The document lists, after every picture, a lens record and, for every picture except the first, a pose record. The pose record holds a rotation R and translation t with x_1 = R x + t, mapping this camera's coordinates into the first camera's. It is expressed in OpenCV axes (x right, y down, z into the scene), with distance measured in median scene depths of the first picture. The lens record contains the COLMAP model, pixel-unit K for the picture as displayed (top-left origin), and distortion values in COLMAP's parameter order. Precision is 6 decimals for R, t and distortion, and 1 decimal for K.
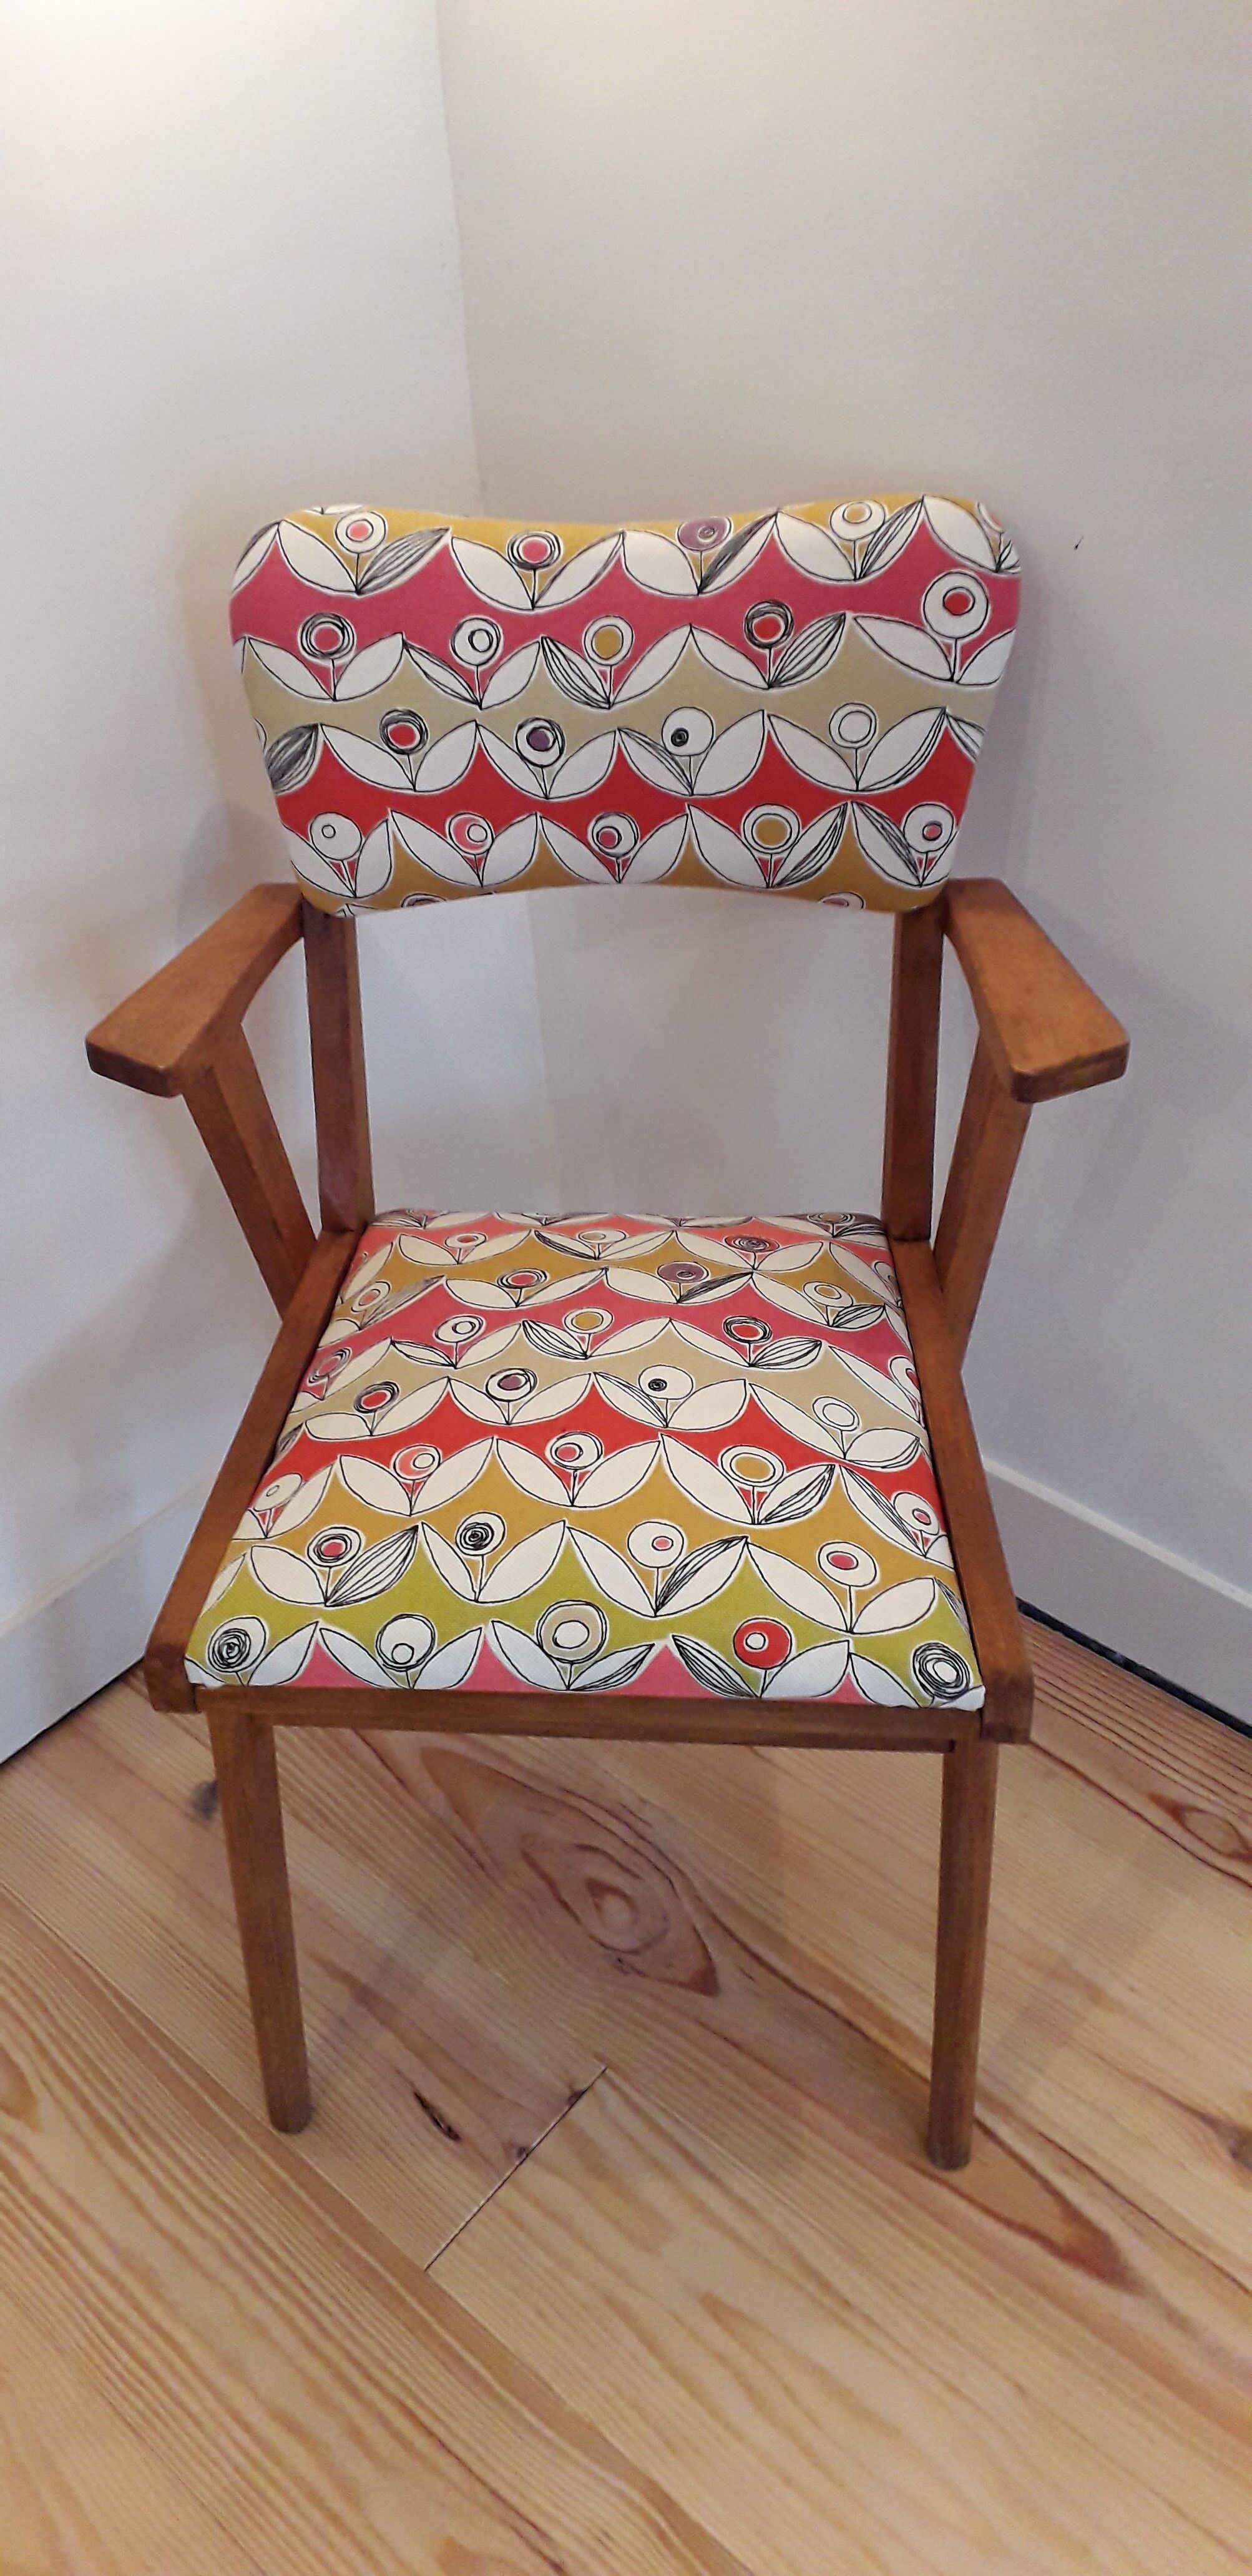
lens RADIAL K [[2094.9, 0, 549.4], [0, 2094.9, 1261.4], [0, 0, 1]] dist [0.058799, -0.052385]
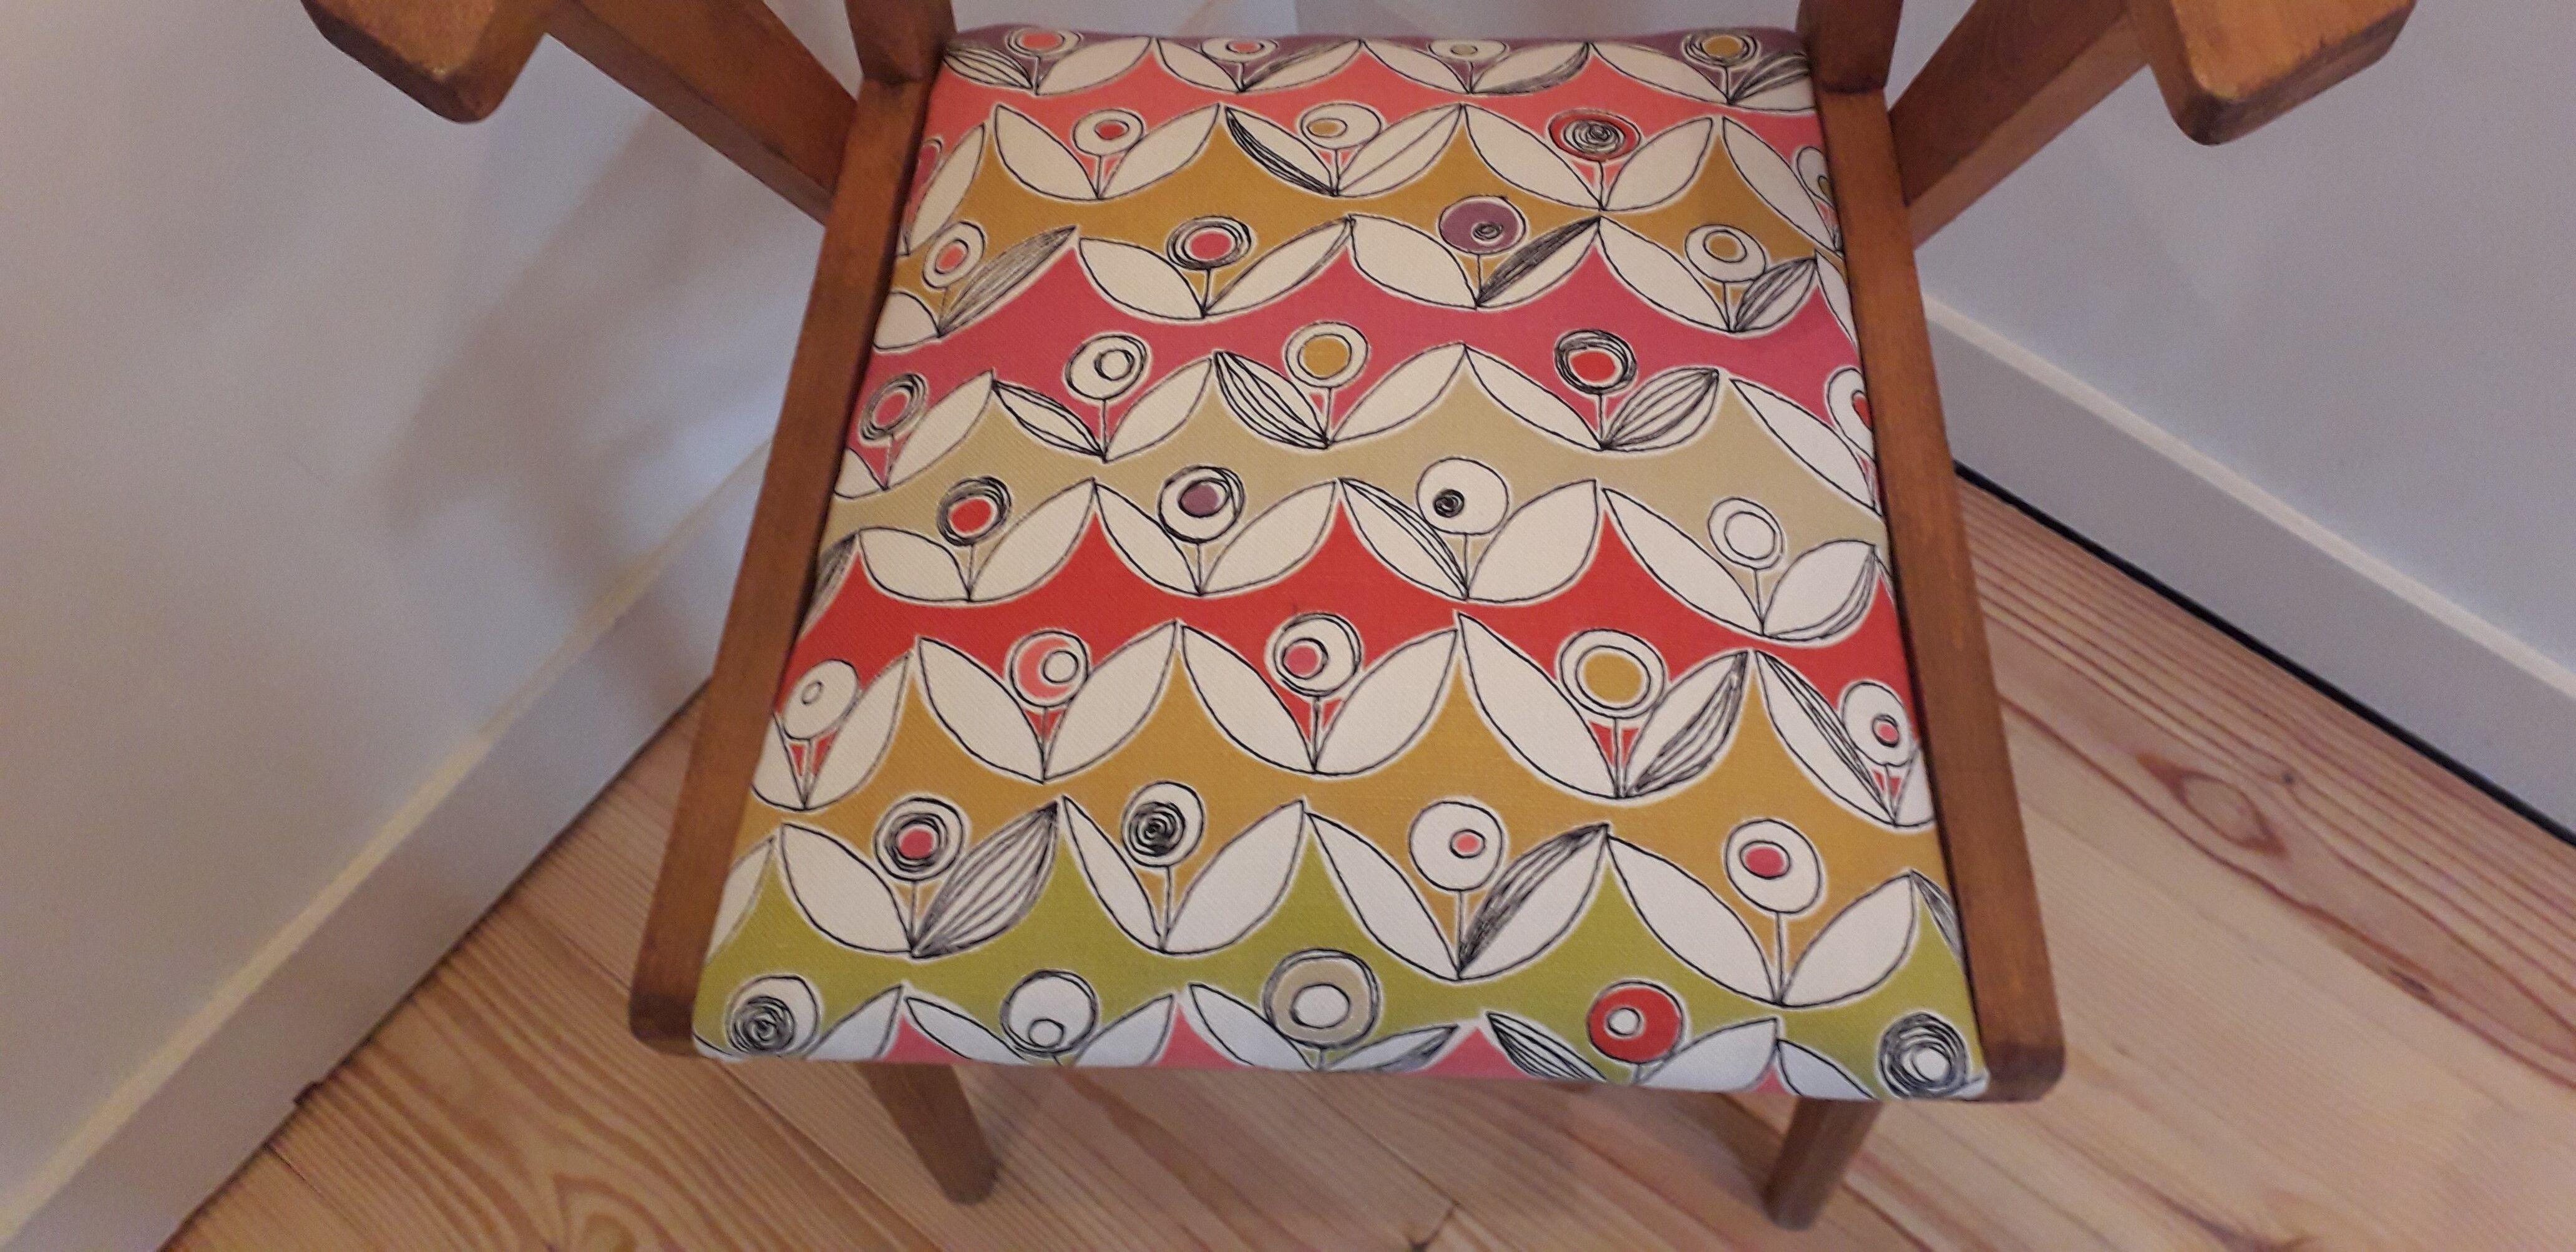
lens RADIAL K [[2095.1, 0, 1390.7], [0, 2095.1, 454.1], [0, 0, 1]] dist [0.058799, -0.052385]
pose [[0.997860, -0.045289, 0.047154, 0.008200], [0.018549, 0.887696, 0.460056, -0.228690], [-0.062694, -0.458197, 0.886637, 0.493552]]
